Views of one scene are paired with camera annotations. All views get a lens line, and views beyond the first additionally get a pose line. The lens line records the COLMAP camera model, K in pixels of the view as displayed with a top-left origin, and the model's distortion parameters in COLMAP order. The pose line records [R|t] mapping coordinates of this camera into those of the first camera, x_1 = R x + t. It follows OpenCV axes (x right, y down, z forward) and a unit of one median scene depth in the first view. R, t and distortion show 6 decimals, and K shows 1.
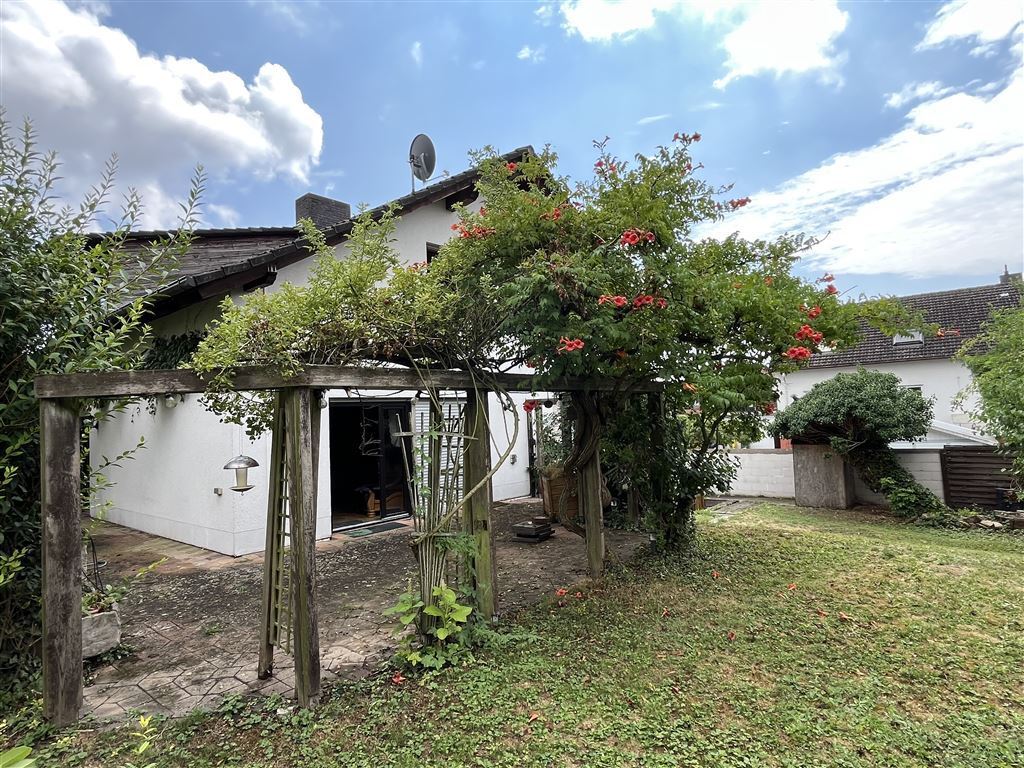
lens RADIAL K [[577.3, 0, 510.8], [0, 577.3, 386.1], [0, 0, 1]] dist [-0.000197, -0.002160]
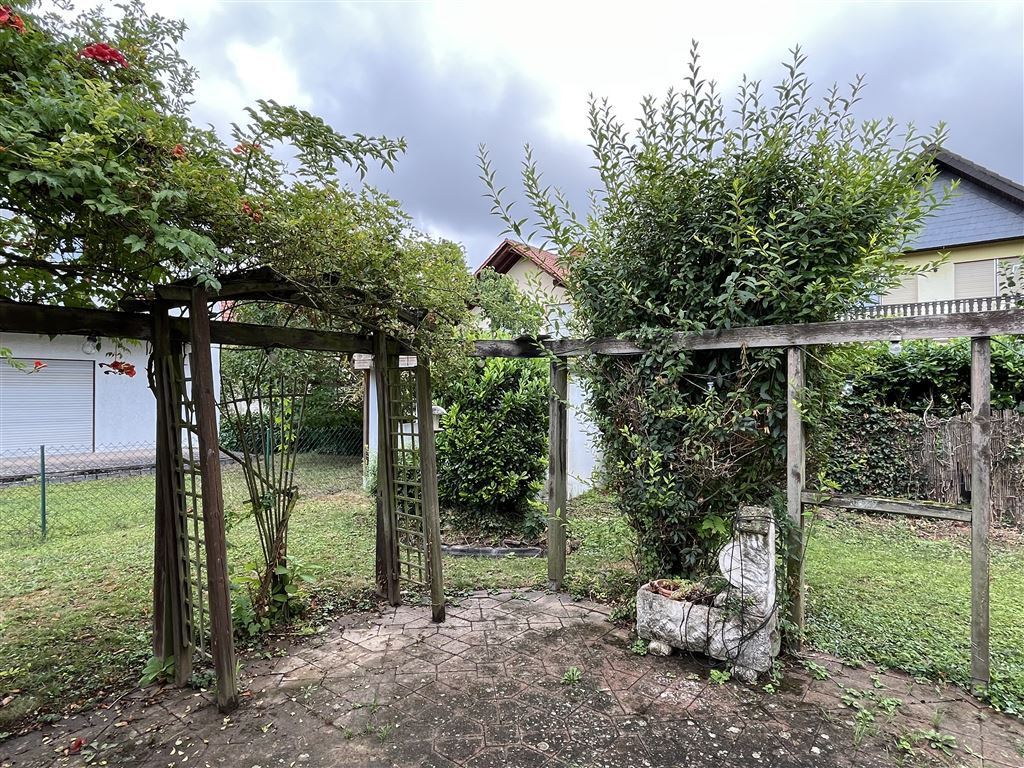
lens RADIAL K [[580.4, 0, 512.0], [0, 580.4, 384.0], [0, 0, 1]] dist [-0.000116, -0.000052]
pose [[-0.998692, 0.033622, -0.038520, -0.475002], [0.036168, 0.997067, -0.067444, 0.138205], [0.036139, -0.068749, -0.996979, 1.856701]]
